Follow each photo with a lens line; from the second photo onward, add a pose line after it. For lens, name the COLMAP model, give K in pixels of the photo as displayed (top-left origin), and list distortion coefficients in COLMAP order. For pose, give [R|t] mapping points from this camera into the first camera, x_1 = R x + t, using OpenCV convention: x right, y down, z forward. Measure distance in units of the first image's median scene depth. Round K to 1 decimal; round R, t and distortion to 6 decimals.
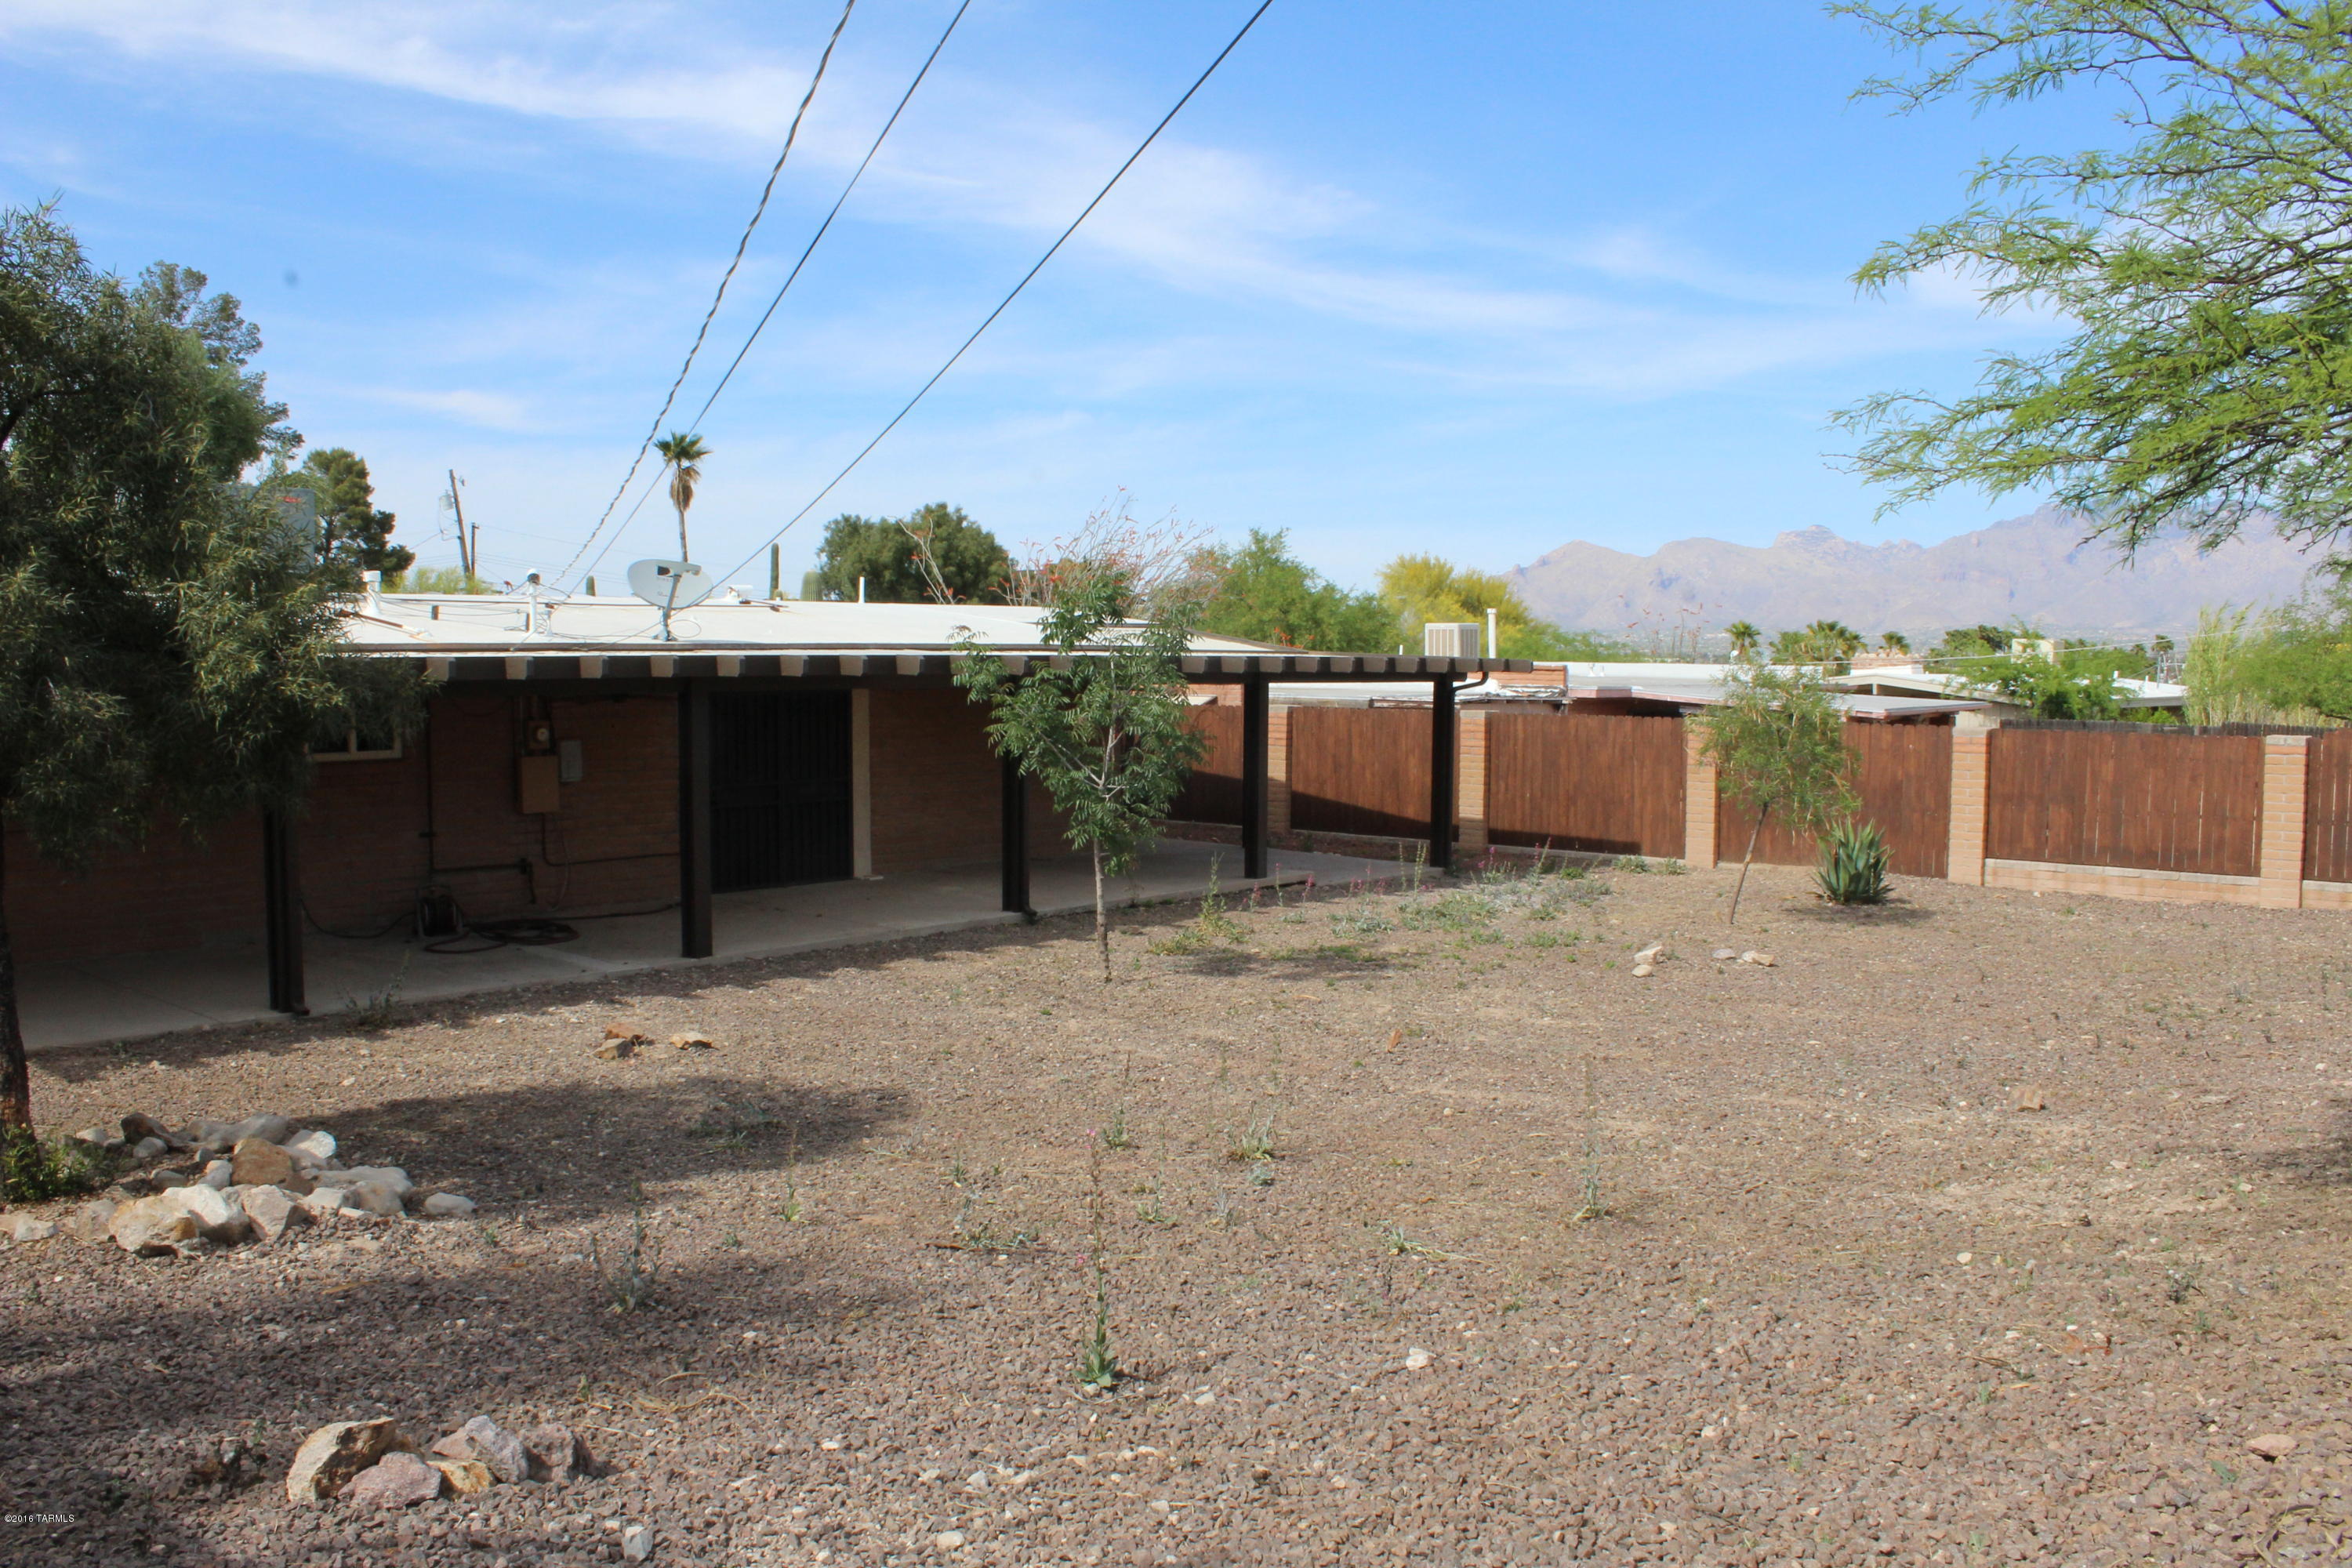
lens RADIAL K [[2015.4, 0, 1176.0], [0, 2015.4, 784.0], [0, 0, 1]] dist [-0.145545, 0.106882]
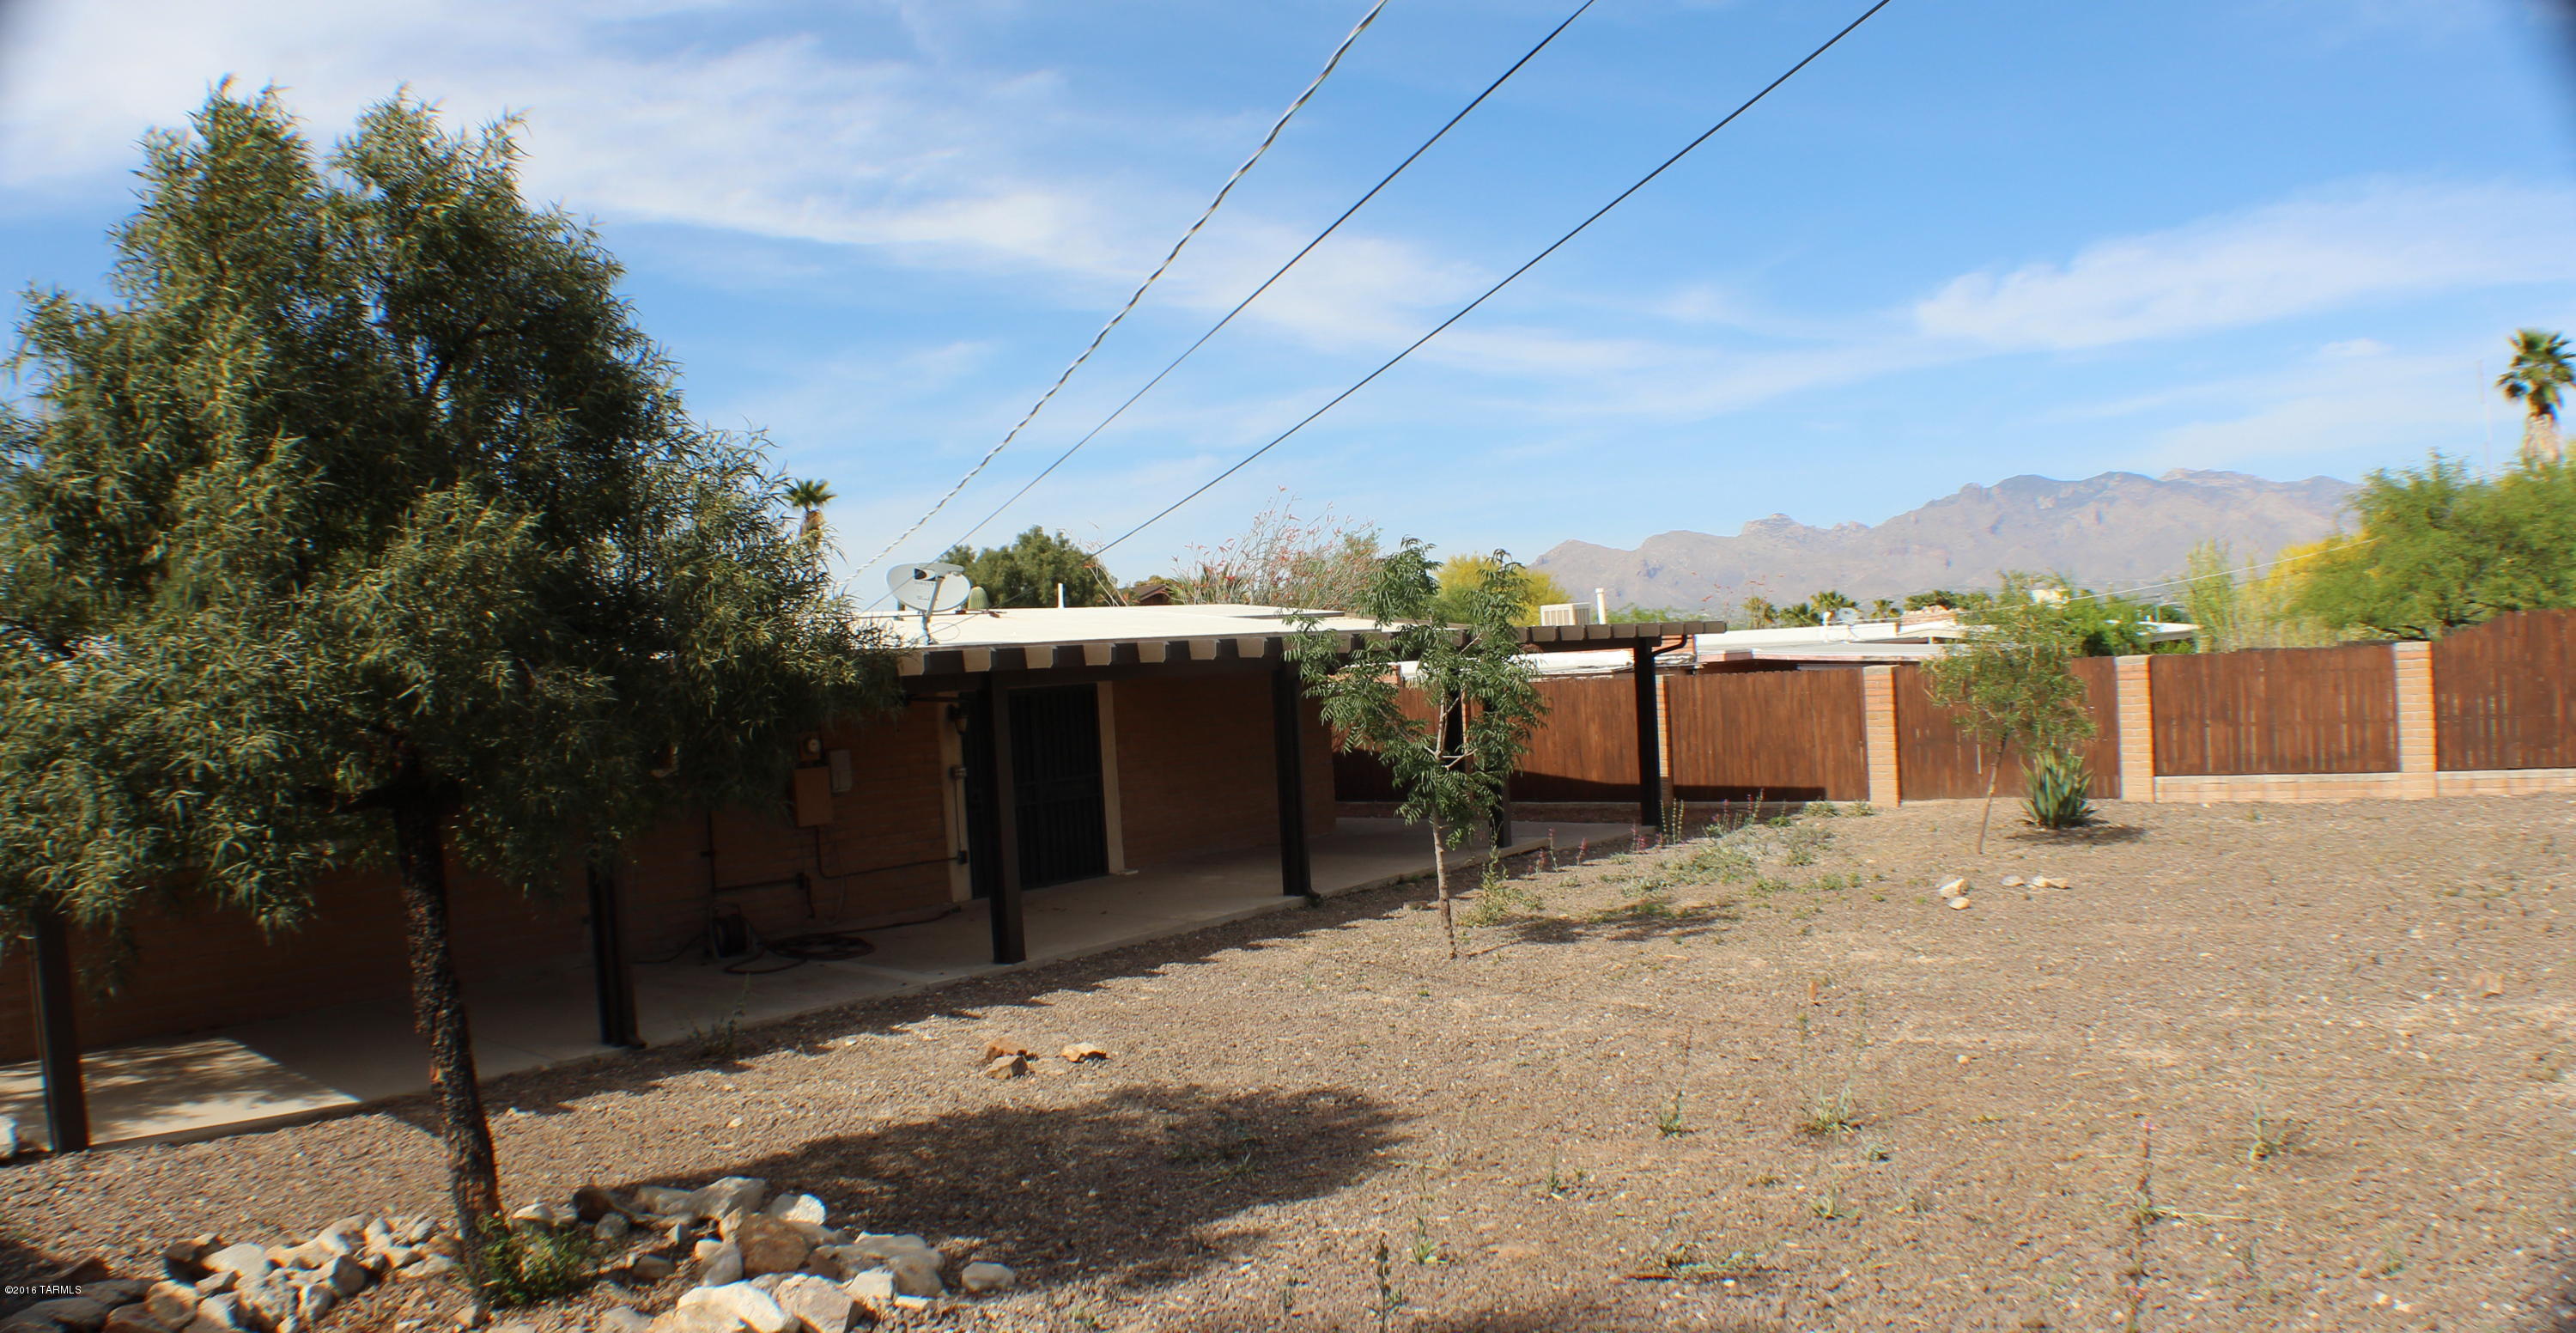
lens RADIAL K [[1800.7, 0, 1288.0], [0, 1800.7, 666.5], [0, 0, 1]] dist [-0.220906, 0.066976]
pose [[0.997079, -0.062351, 0.044115, -0.105766], [0.064975, 0.996034, -0.060777, 0.004100], [-0.040150, 0.063465, 0.997176, 0.099472]]
